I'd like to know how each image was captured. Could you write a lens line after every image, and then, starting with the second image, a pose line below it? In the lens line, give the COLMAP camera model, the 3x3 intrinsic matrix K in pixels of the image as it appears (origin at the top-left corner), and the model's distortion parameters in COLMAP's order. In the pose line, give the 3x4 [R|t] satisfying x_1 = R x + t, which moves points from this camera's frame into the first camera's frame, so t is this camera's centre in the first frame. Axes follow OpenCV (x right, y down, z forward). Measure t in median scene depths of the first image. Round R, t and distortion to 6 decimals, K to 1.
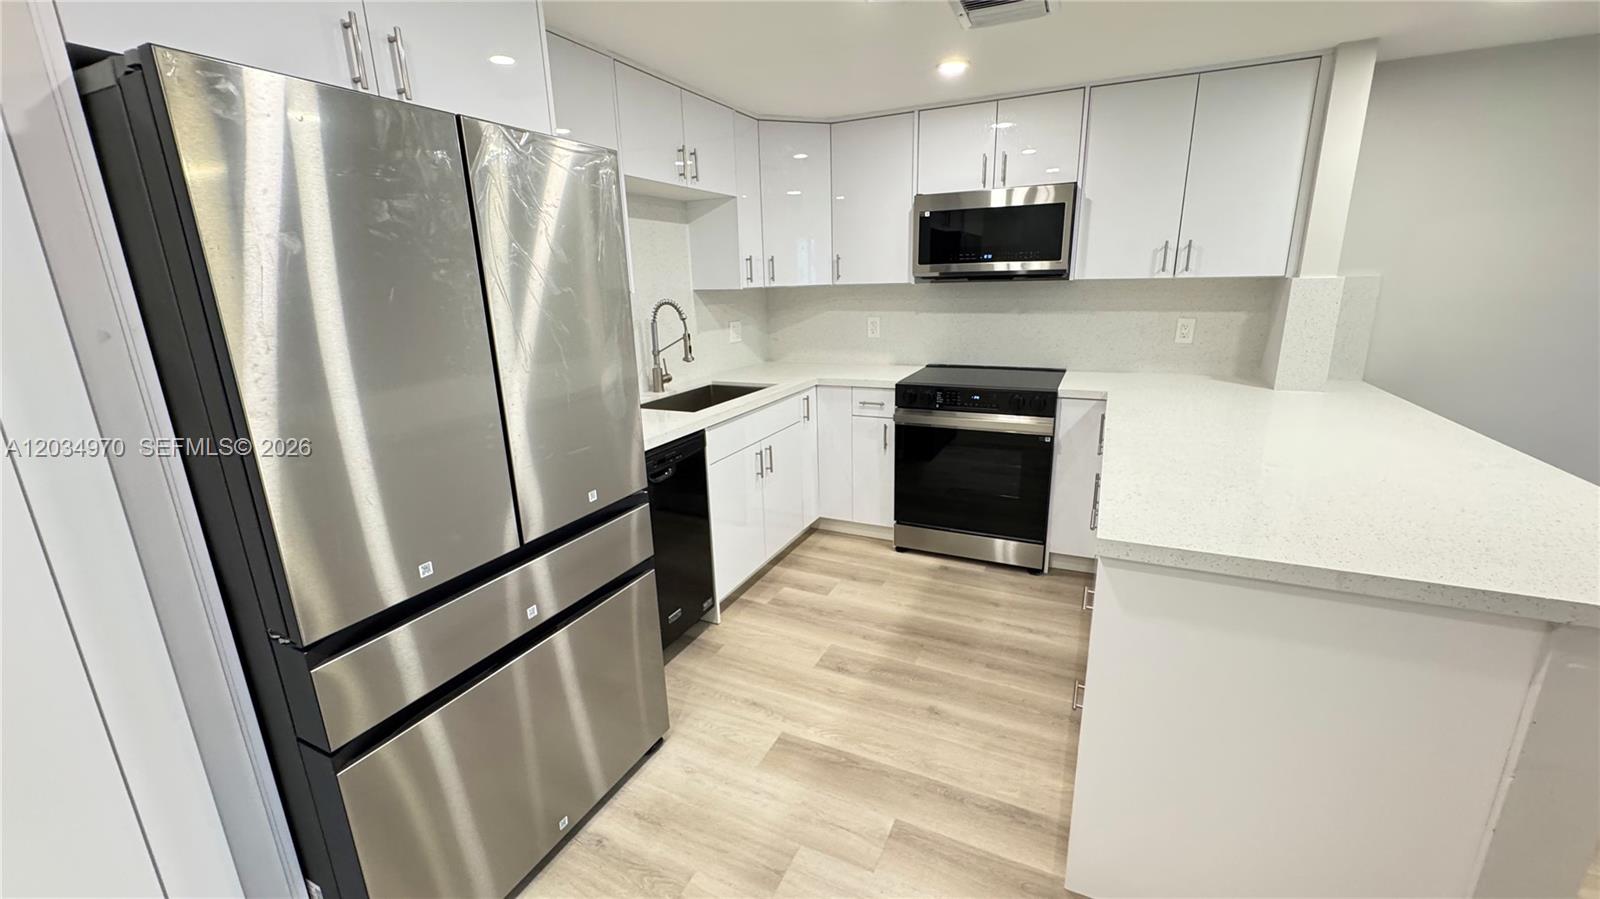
lens RADIAL K [[636.2, 0, 799.1], [0, 636.2, 447.4], [0, 0, 1]] dist [-0.000580, 0.000003]
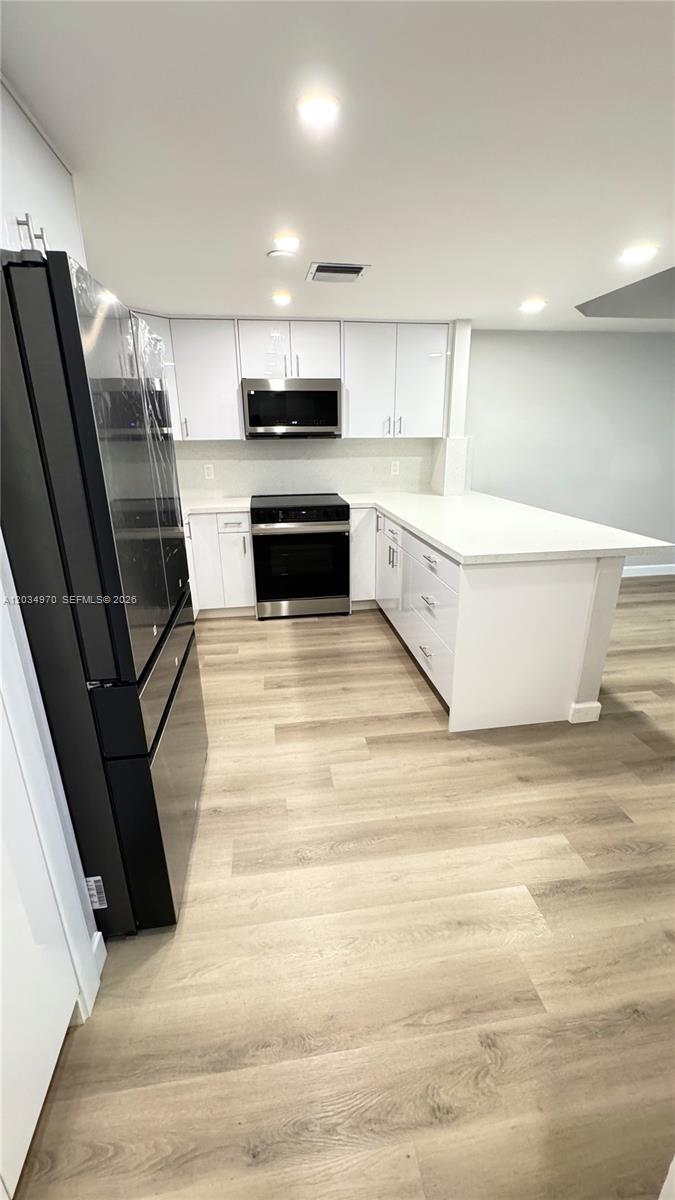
lens RADIAL K [[477.1, 0, 337.5], [0, 477.1, 600.0], [0, 0, 1]] dist [-0.000580, 0.000003]
pose [[0.831343, -0.169547, 0.529266, -0.329012], [0.134451, 0.985397, 0.104476, 0.024622], [-0.539251, -0.015695, 0.841999, -0.061032]]
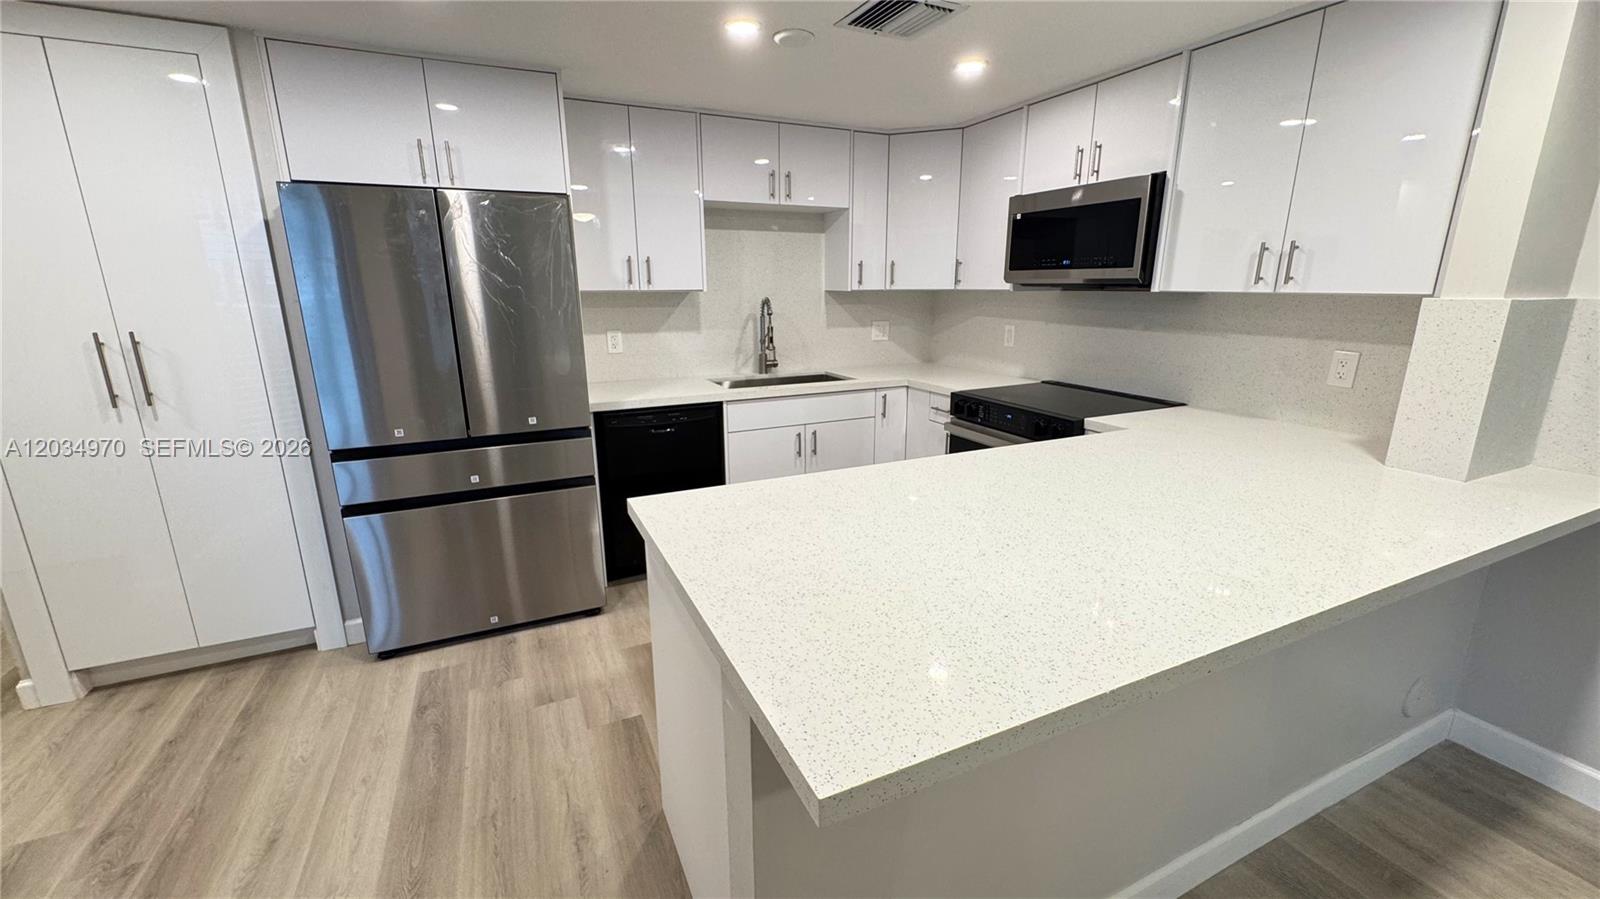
lens RADIAL K [[636.2, 0, 799.1], [0, 636.2, 447.4], [0, 0, 1]] dist [-0.000580, 0.000003]
pose [[0.775883, 0.178011, -0.605241, 0.616944], [-0.177093, 0.982247, 0.061873, -0.038312], [0.605511, 0.059177, 0.793634, 0.093807]]
